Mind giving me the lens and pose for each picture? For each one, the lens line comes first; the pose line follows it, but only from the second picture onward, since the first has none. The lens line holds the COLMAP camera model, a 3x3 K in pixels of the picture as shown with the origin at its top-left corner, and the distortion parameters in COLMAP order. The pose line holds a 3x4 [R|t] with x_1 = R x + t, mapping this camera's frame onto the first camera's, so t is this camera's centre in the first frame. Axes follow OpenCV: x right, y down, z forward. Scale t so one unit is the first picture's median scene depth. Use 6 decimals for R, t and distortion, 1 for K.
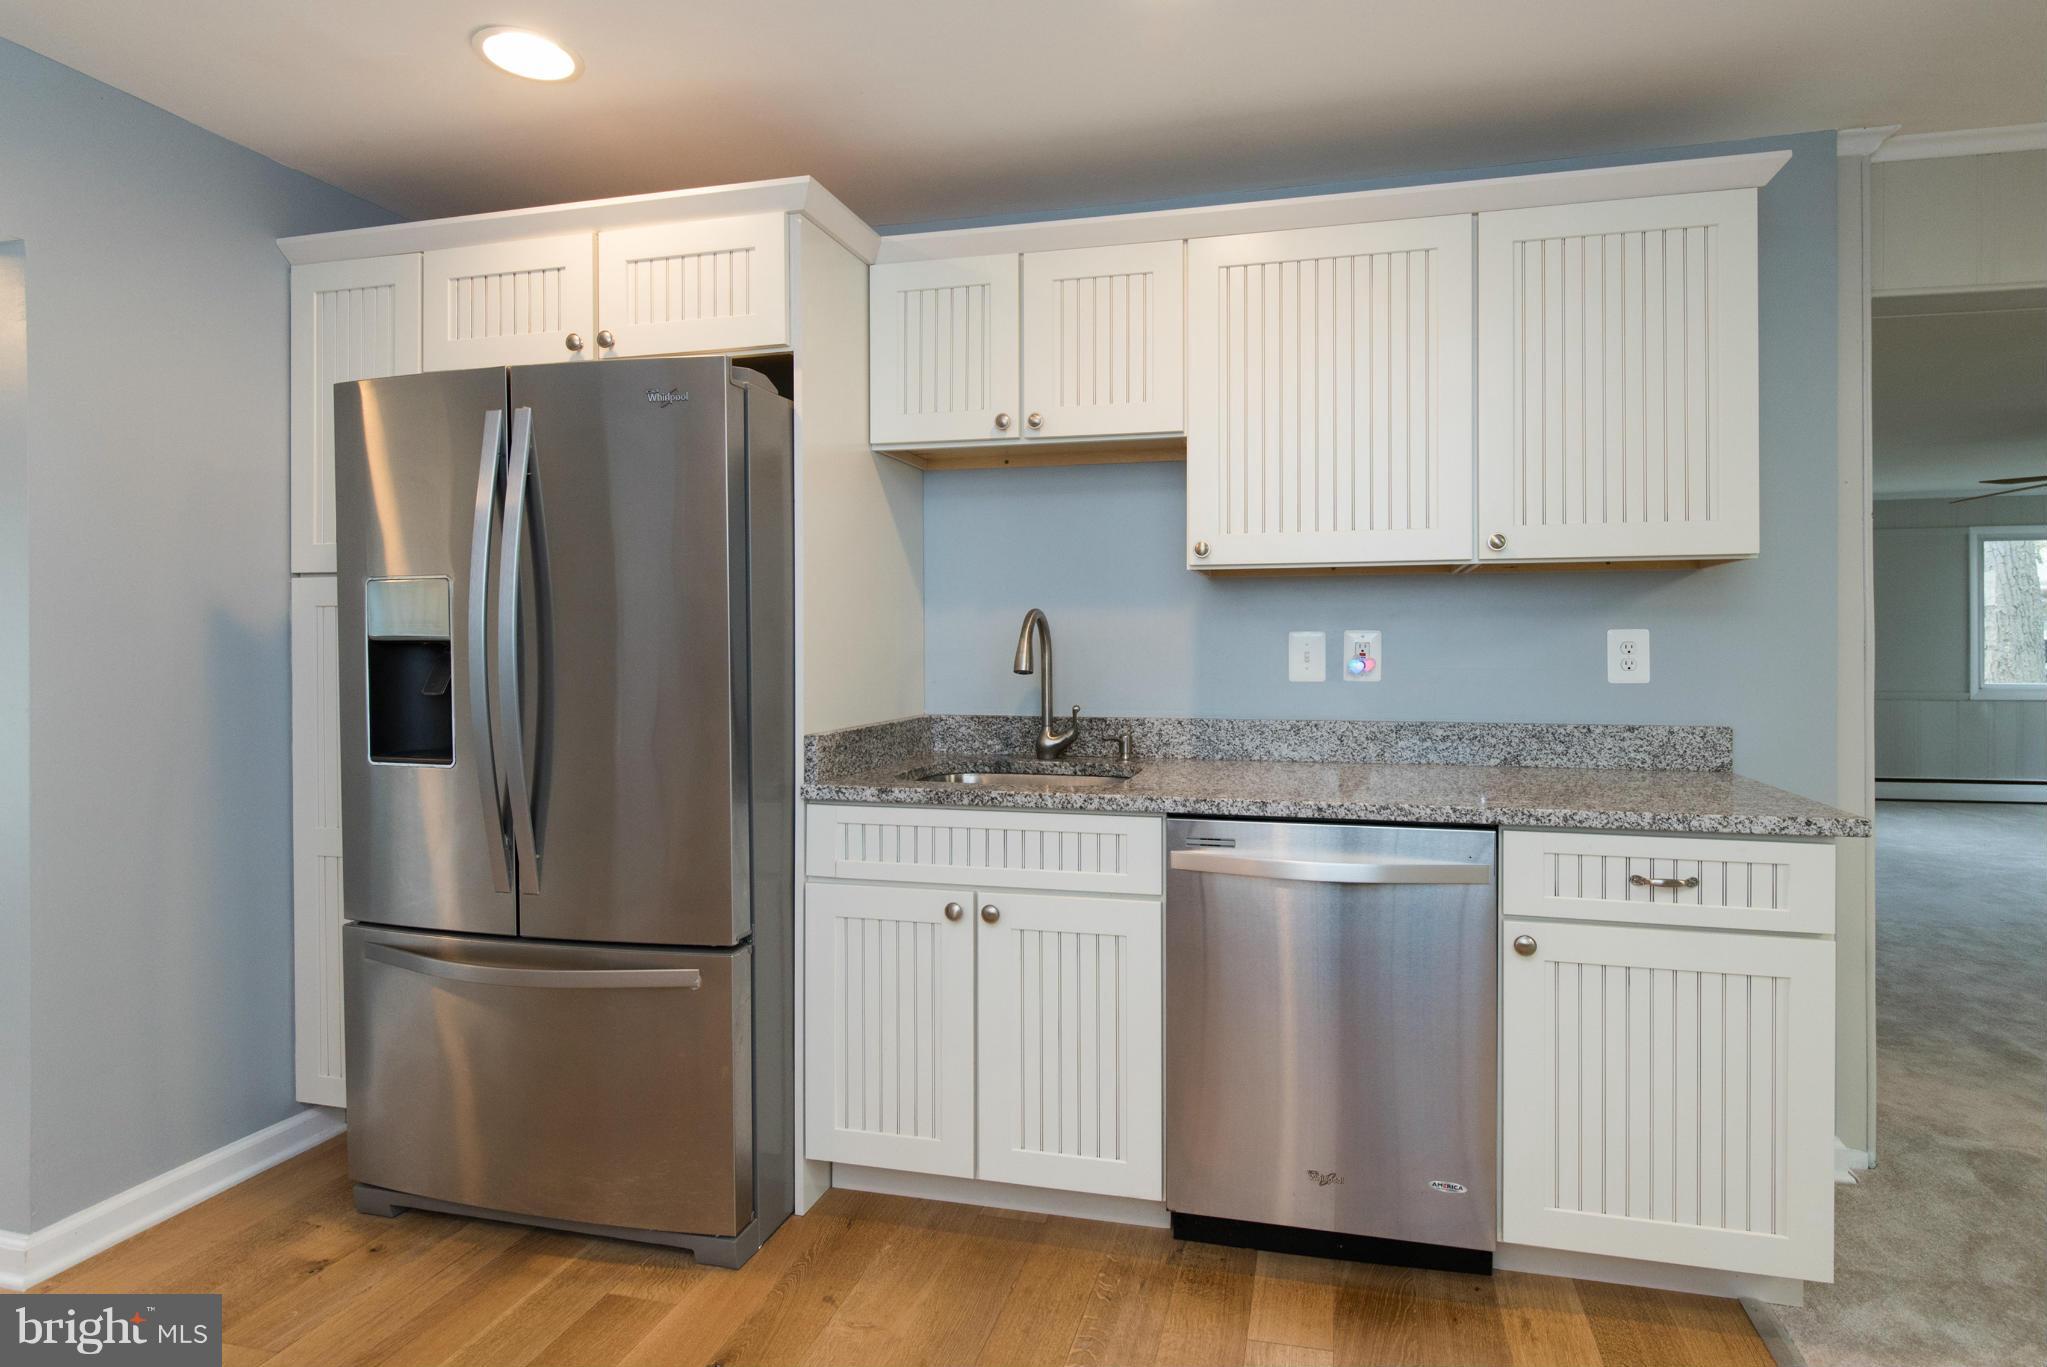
lens RADIAL K [[908.0, 0, 1025.3], [0, 908.0, 662.3], [0, 0, 1]] dist [0.000878, -0.001586]
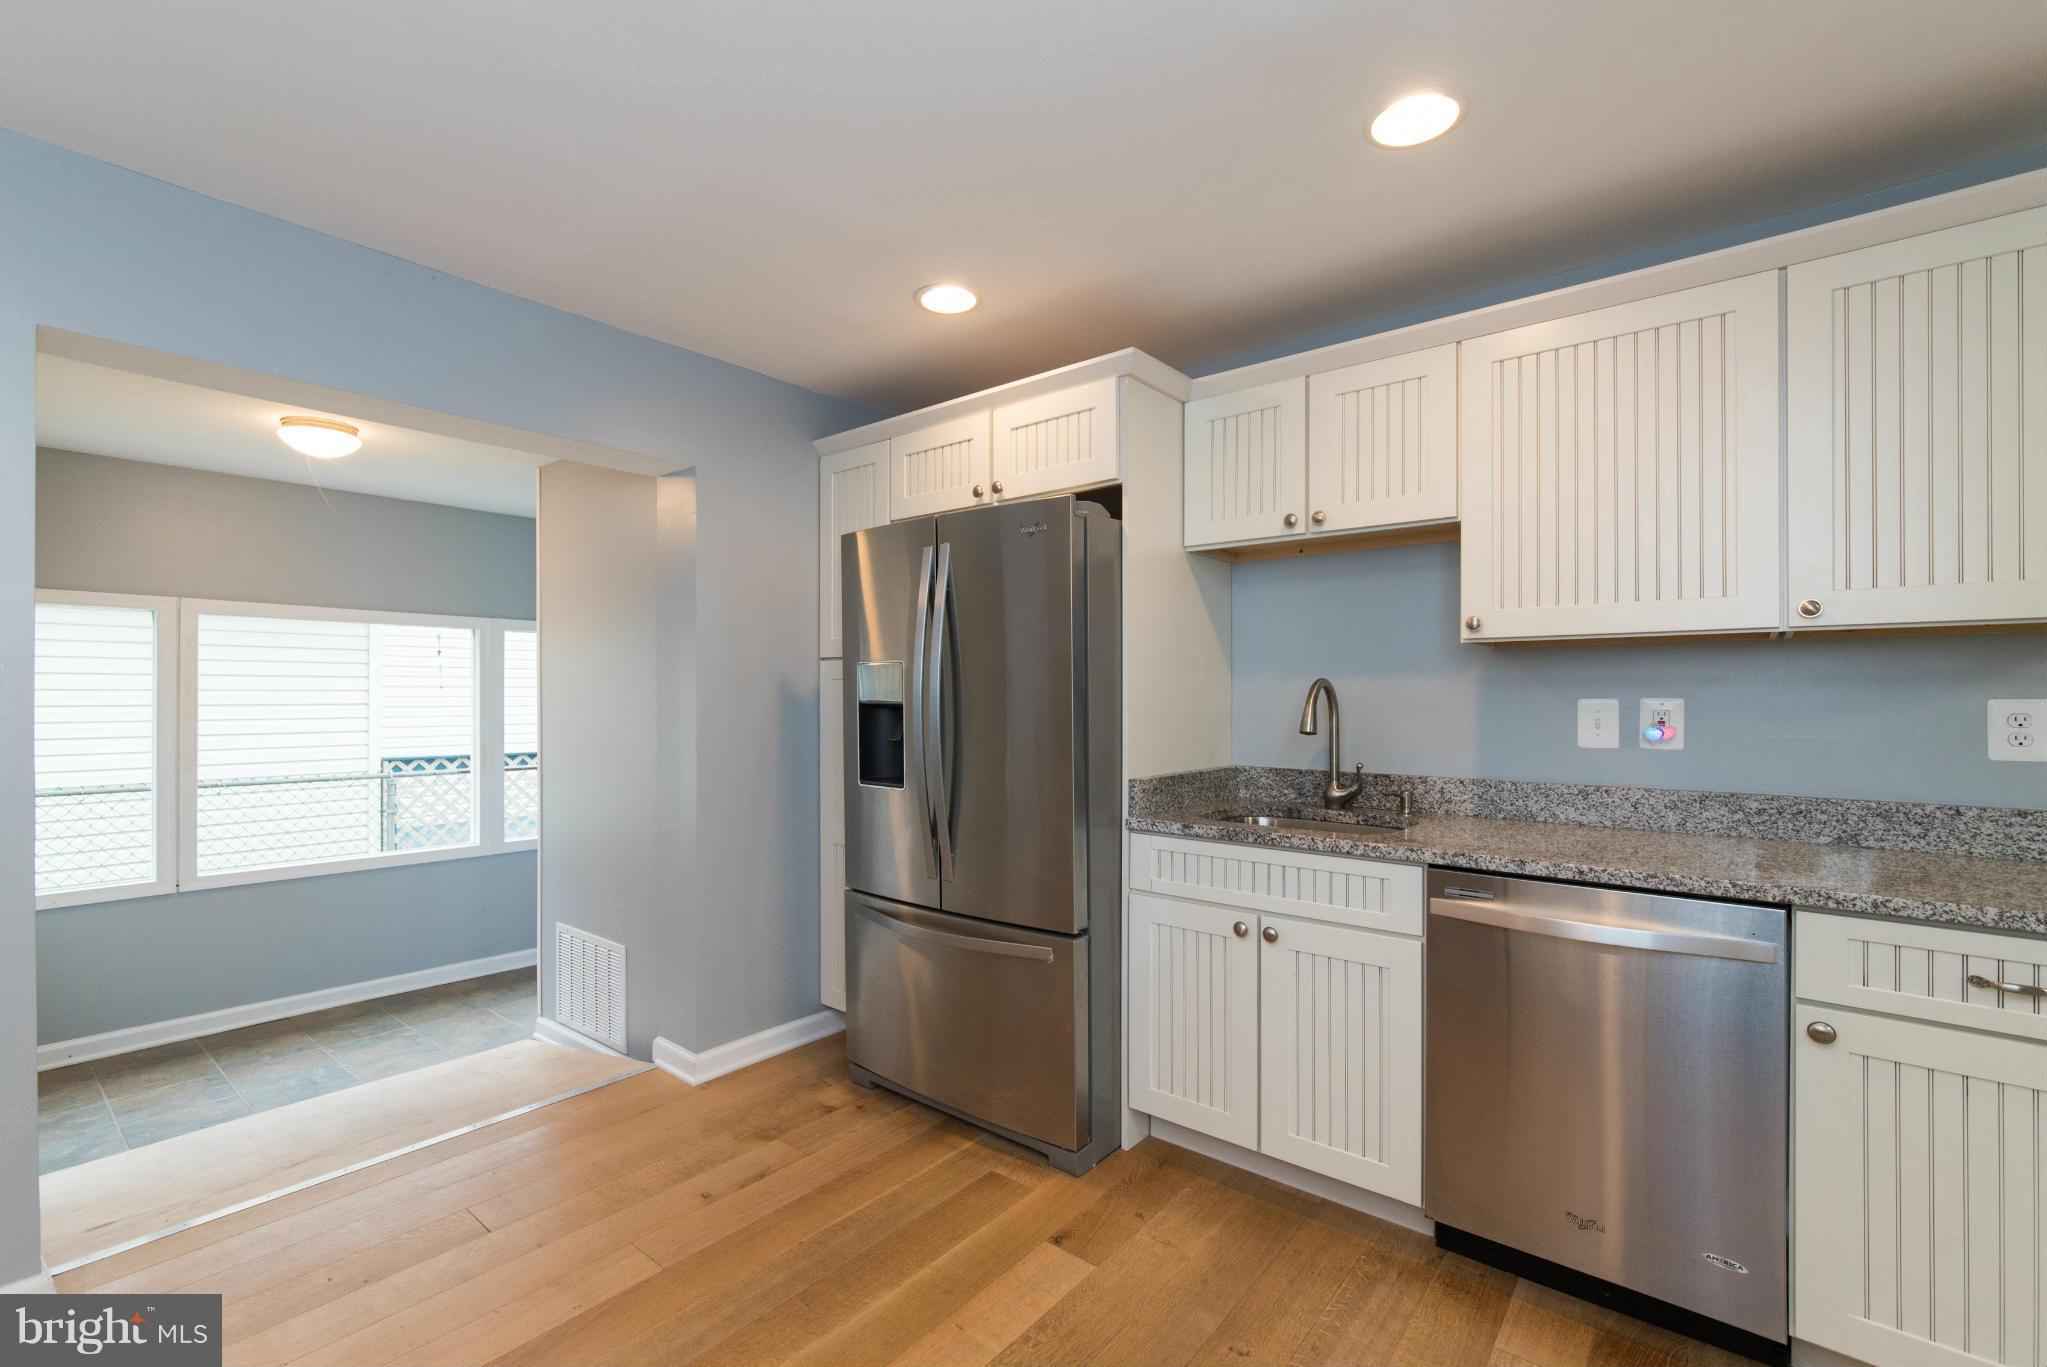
lens RADIAL K [[923.0, 0, 1023.5], [0, 923.0, 683.5], [0, 0, 1]] dist [-0.002386, -0.000169]
pose [[0.885767, -0.003396, -0.464118, 0.234613], [-0.001100, 0.999955, -0.009417, -0.043396], [0.464129, 0.008852, 0.885723, -0.235690]]
